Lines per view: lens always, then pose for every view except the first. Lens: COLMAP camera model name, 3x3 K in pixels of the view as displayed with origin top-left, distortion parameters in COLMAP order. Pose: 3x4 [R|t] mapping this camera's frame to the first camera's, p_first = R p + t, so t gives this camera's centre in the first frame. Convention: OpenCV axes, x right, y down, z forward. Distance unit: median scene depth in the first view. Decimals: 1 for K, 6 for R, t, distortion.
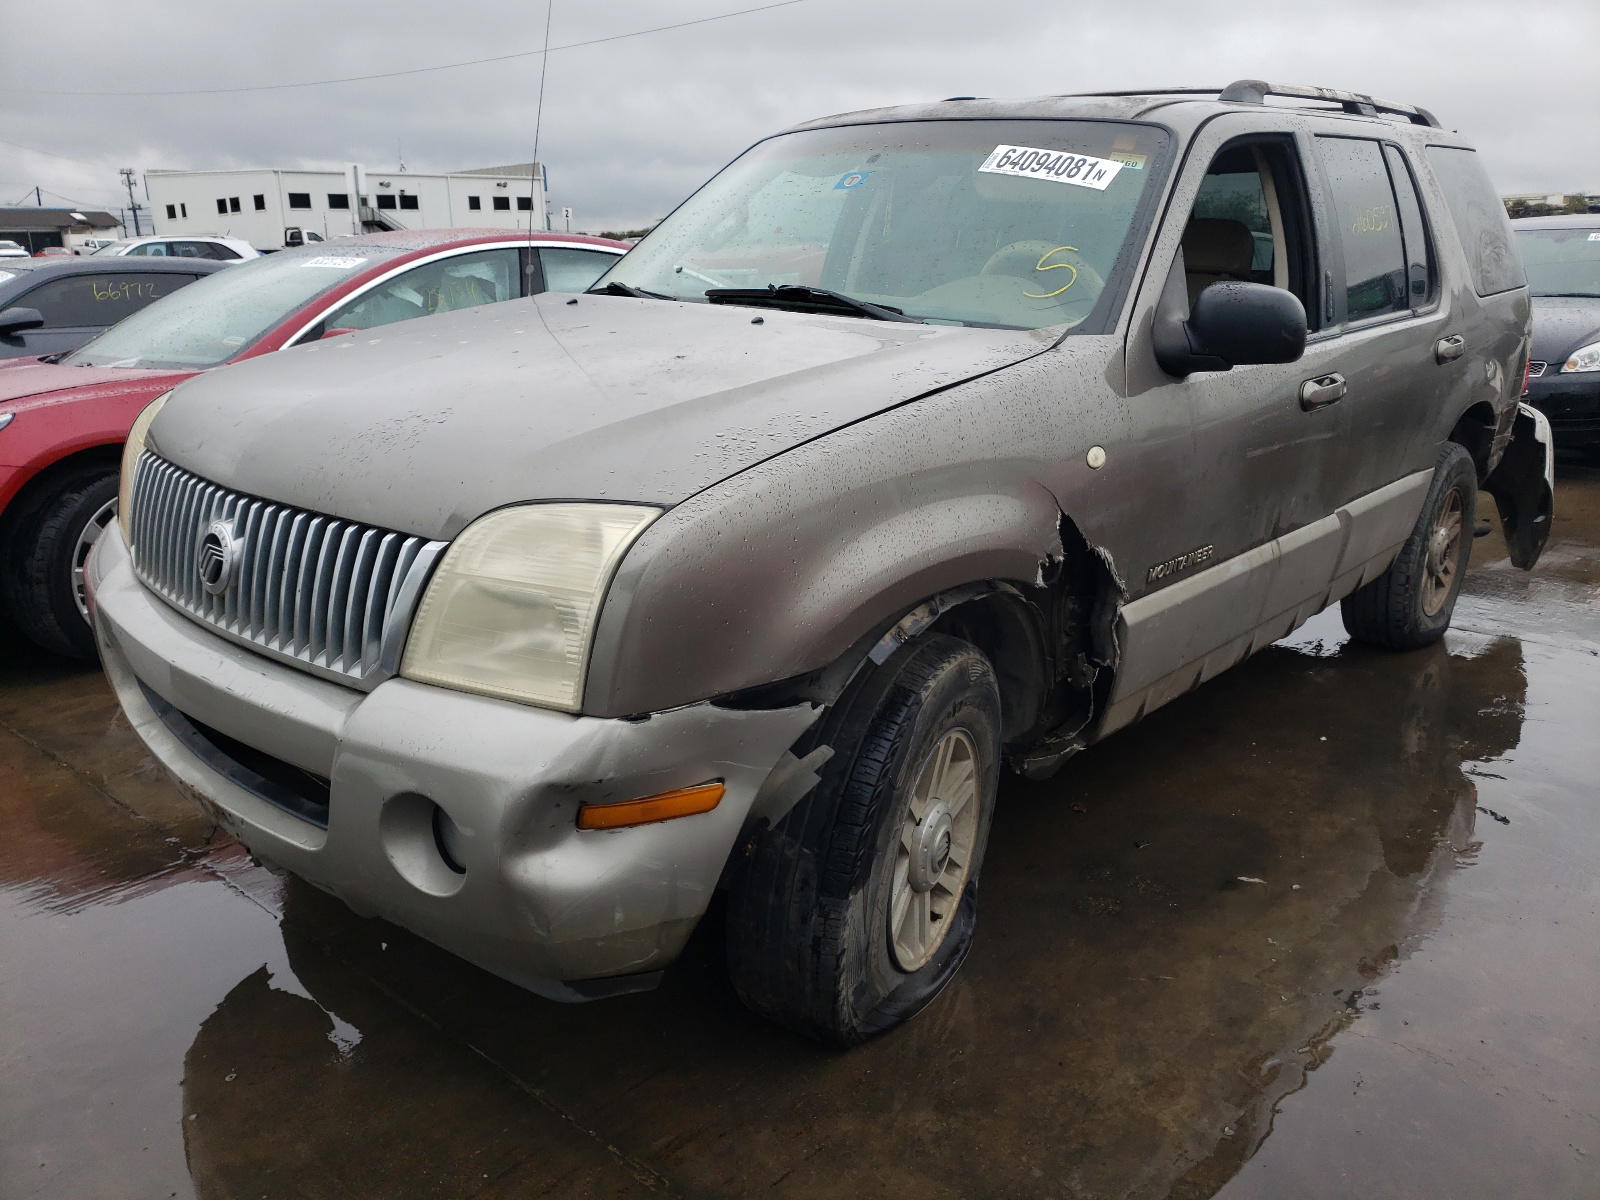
lens RADIAL K [[1237.5, 0, 800.0], [0, 1237.5, 600.0], [0, 0, 1]] dist [0.084562, -0.209278]
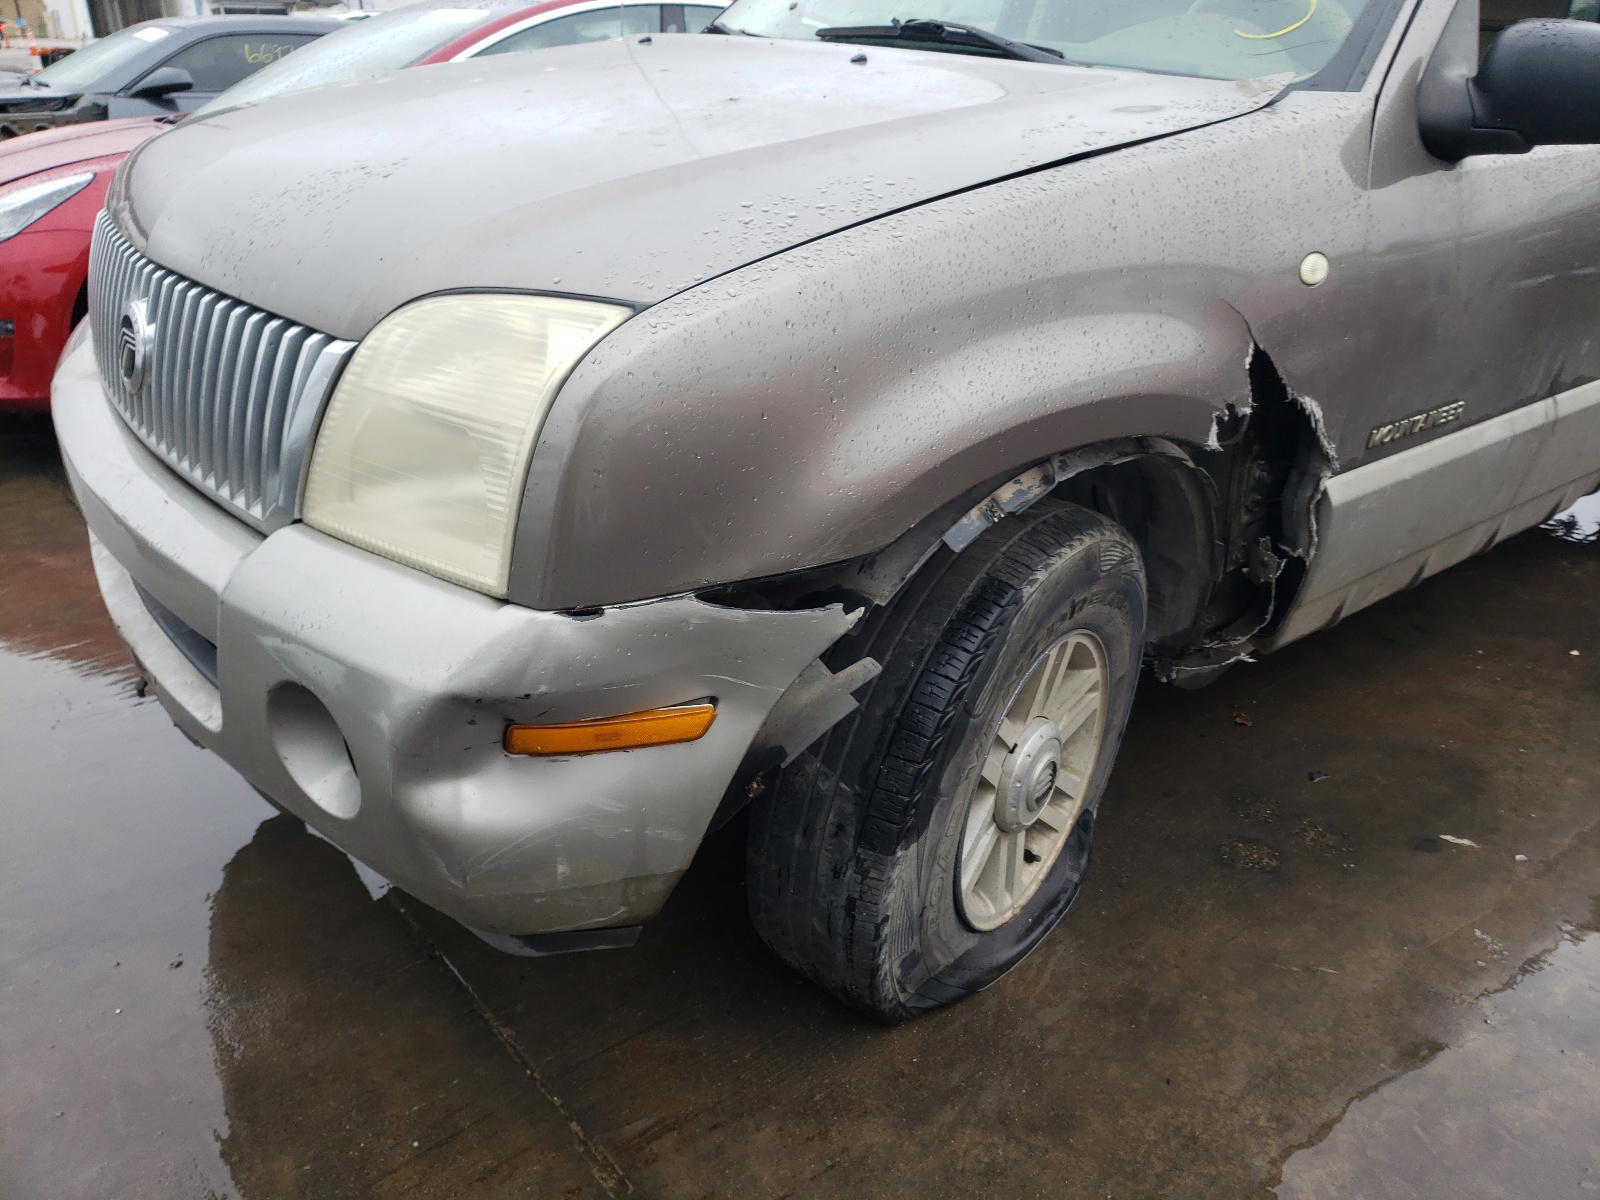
lens RADIAL K [[1261.5, 0, 800.0], [0, 1261.5, 600.0], [0, 0, 1]] dist [0.066446, -0.093109]
pose [[0.988057, 0.080257, -0.131537, 0.065767], [-0.060931, 0.987572, 0.144877, -0.018084], [0.141530, -0.135132, 0.980667, 0.246924]]
